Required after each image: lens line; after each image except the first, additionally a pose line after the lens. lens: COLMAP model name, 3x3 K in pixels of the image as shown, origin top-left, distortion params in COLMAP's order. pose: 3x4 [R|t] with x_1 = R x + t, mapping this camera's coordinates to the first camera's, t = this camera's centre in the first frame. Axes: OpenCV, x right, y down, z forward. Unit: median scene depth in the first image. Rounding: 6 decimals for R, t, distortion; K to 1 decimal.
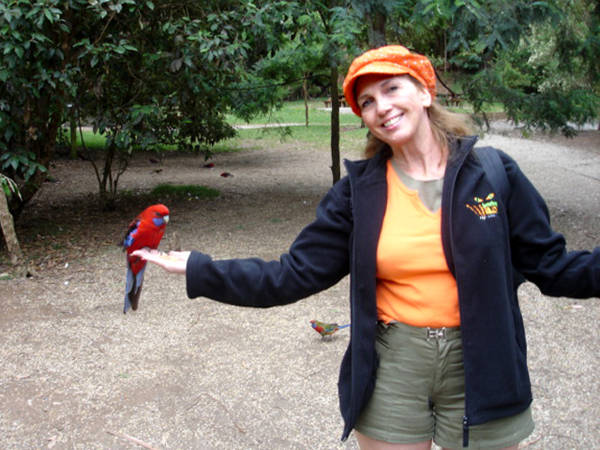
lens RADIAL K [[728.4, 0, 269.4], [0, 728.4, 196.8], [0, 0, 1]] dist [-0.118736, 0.000000]
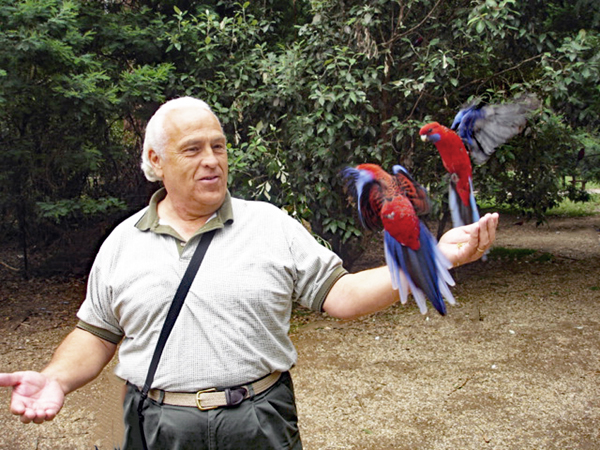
lens RADIAL K [[656.9, 0, 306.0], [0, 656.9, 225.0], [0, 0, 1]] dist [-0.118450, 0.000000]
pose [[0.880272, 0.016997, -0.474164, 0.114757], [-0.036903, 0.998784, -0.032706, -0.016140], [0.473031, 0.046288, 0.879829, 0.061610]]
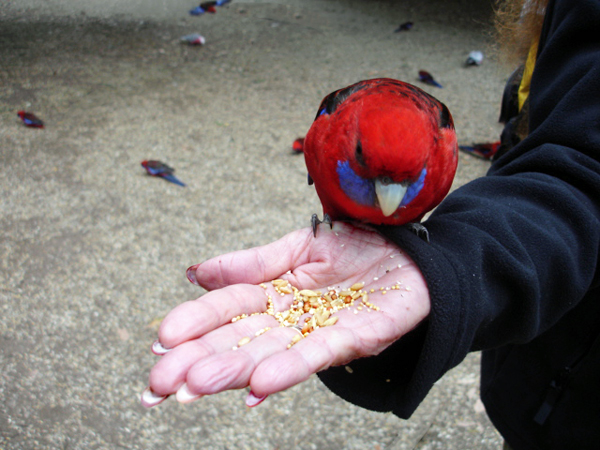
lens RADIAL K [[655.8, 0, 297.0], [0, 655.8, 223.9], [0, 0, 1]] dist [-0.115082, 0.000000]
pose [[0.751924, -0.264695, 0.603777, -0.068374], [0.063722, 0.940748, 0.333065, -0.003252], [-0.656163, -0.211965, 0.724238, 0.250084]]
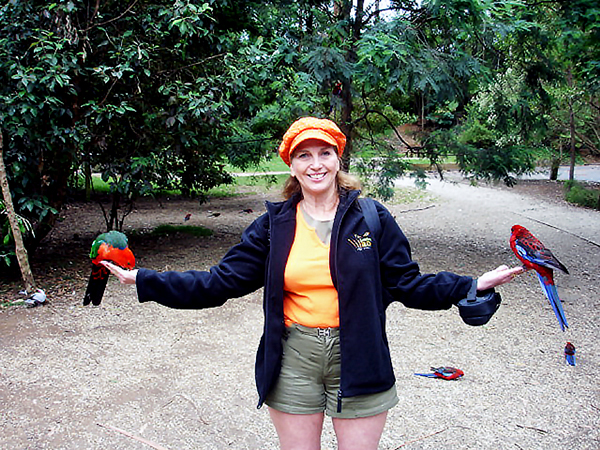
lens RADIAL K [[655.8, 0, 293.5], [0, 655.8, 218.3], [0, 0, 1]] dist [-0.115082, 0.000000]
pose [[0.999263, 0.004533, 0.038130, 0.038476], [-0.003398, 0.999551, -0.029757, 0.003661], [-0.038248, 0.029606, 0.998830, -0.071255]]
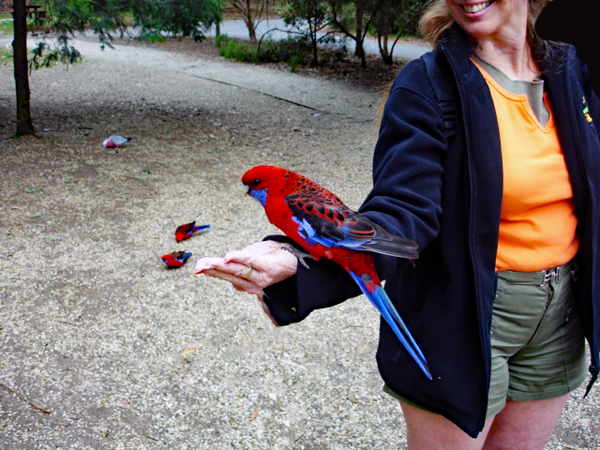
lens RADIAL K [[656.9, 0, 296.3], [0, 656.9, 226.3], [0, 0, 1]] dist [-0.118450, 0.000000]
pose [[0.803399, -0.162982, 0.572701, -0.105721], [0.051253, 0.977169, 0.206188, -0.007107], [-0.593231, -0.136298, 0.793410, 0.161084]]
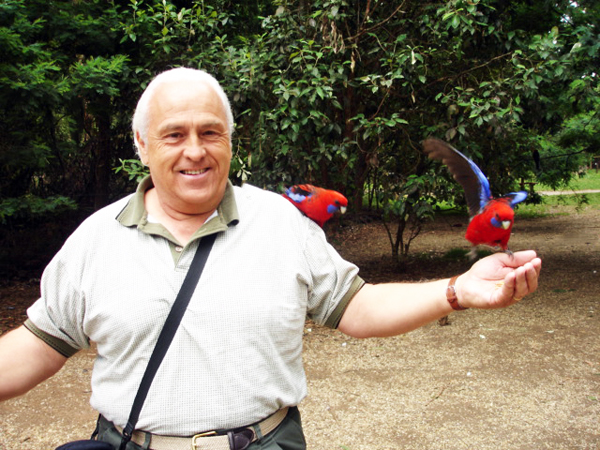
lens RADIAL K [[656.9, 0, 303.2], [0, 656.9, 223.9], [0, 0, 1]] dist [-0.118450, 0.000000]
pose [[0.913244, 0.017818, -0.407024, 0.070899], [-0.036860, 0.998560, -0.038990, -0.016653], [0.405743, 0.050610, 0.912585, 0.094045]]
